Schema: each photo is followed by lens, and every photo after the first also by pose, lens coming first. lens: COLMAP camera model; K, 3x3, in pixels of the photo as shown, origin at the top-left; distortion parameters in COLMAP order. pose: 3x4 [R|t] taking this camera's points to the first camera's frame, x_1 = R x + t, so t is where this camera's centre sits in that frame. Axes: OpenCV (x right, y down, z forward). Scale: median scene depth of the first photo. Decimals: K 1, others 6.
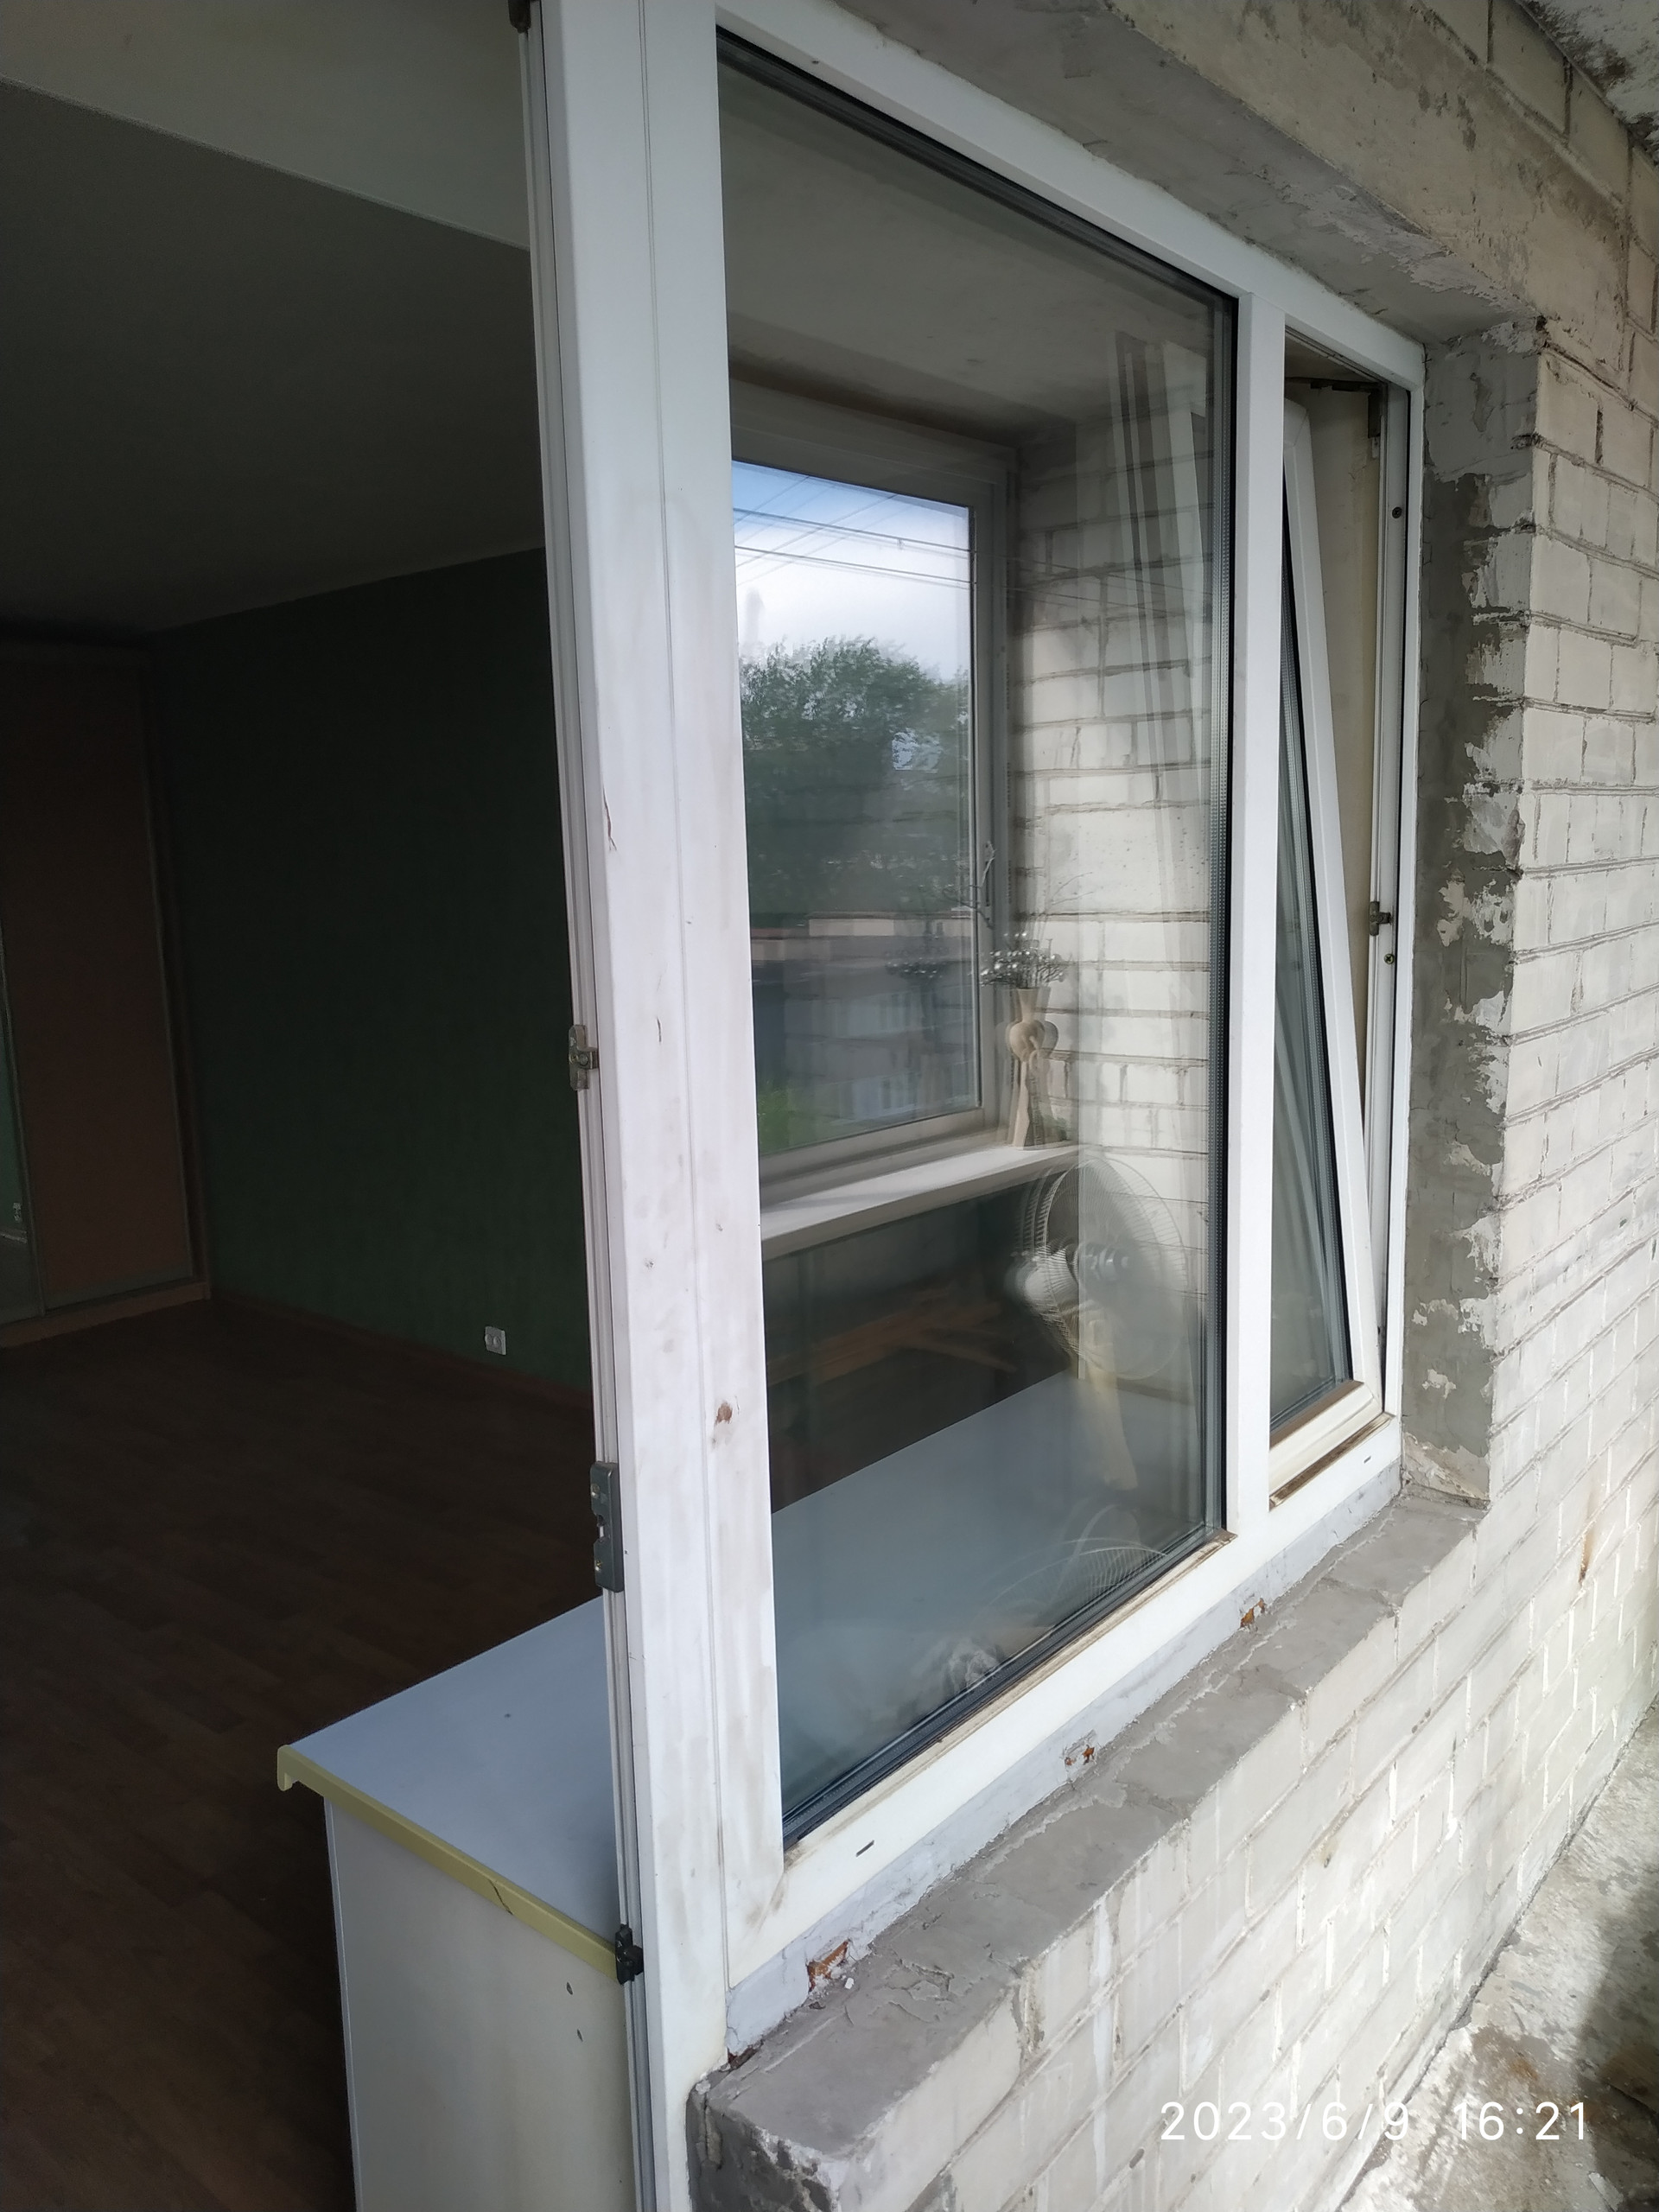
lens RADIAL K [[1618.4, 0, 827.5], [0, 1618.4, 1109.1], [0, 0, 1]] dist [-0.013066, 0.002142]
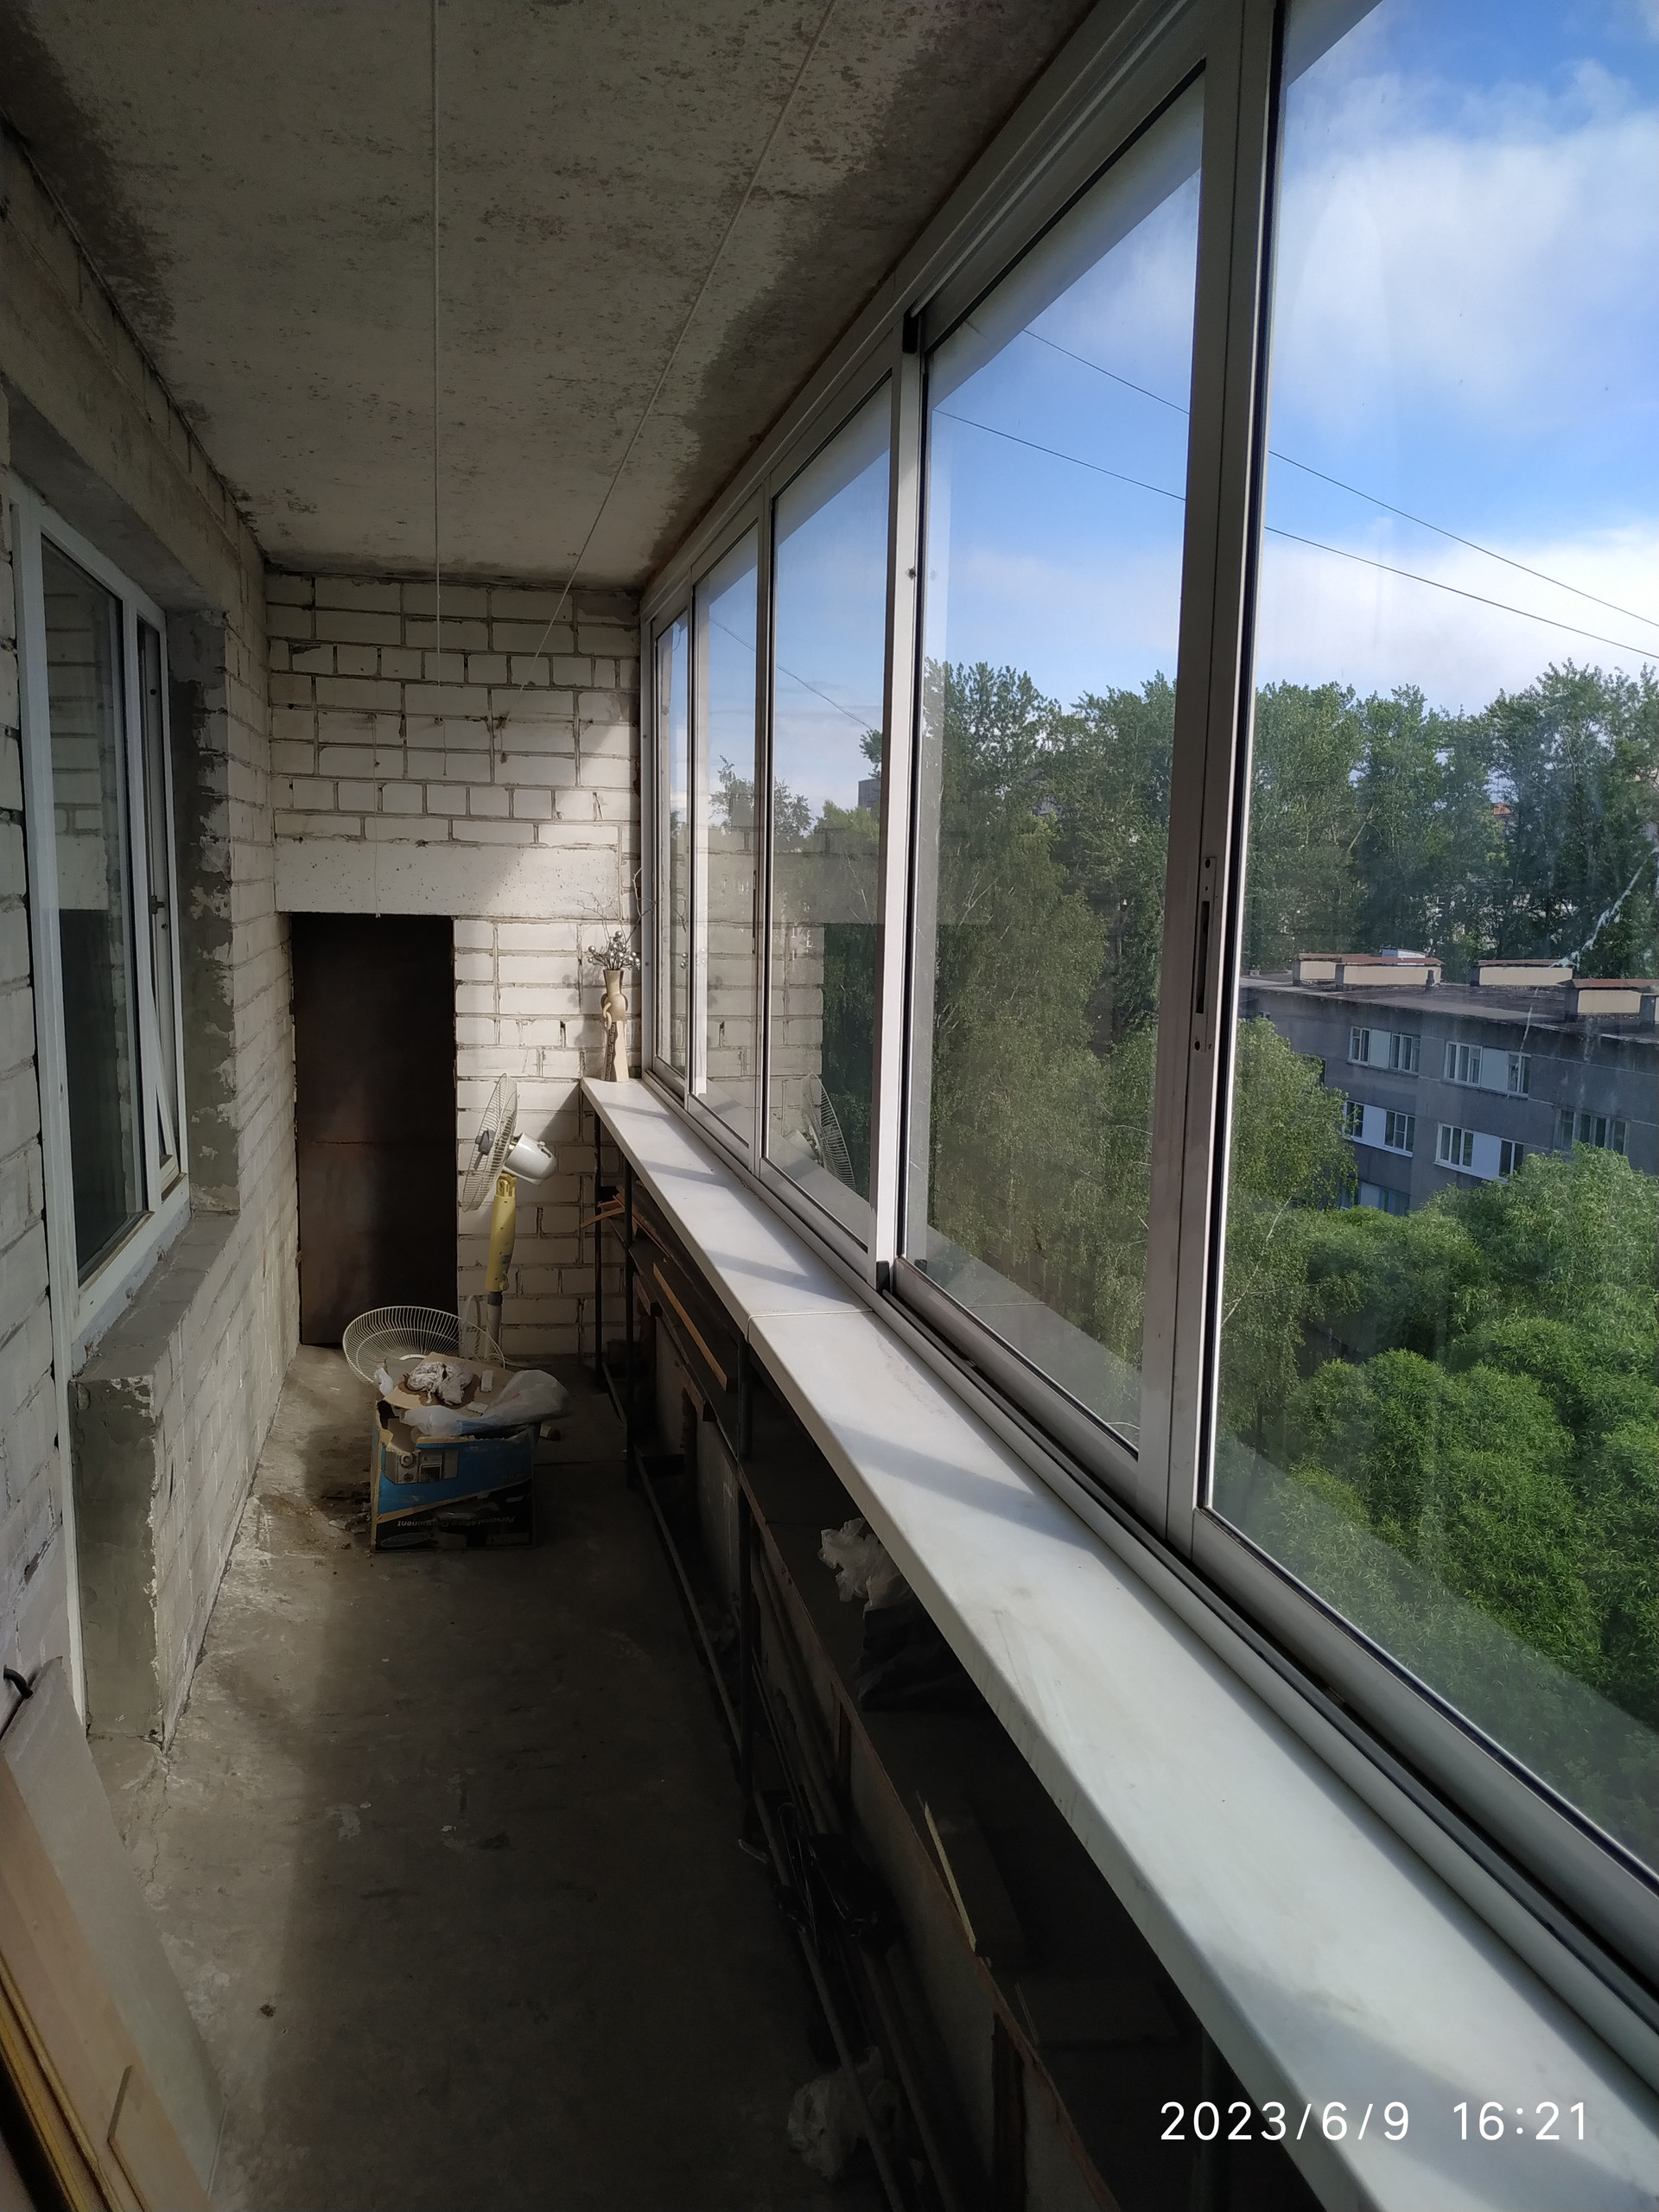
lens RADIAL K [[1618.4, 0, 830.8], [0, 1618.4, 1108.9], [0, 0, 1]] dist [-0.013066, 0.002142]
pose [[0.595038, -0.073342, 0.800344, -0.731350], [0.093635, 0.995372, 0.021599, 0.154496], [-0.798225, 0.062088, 0.599151, -0.750744]]
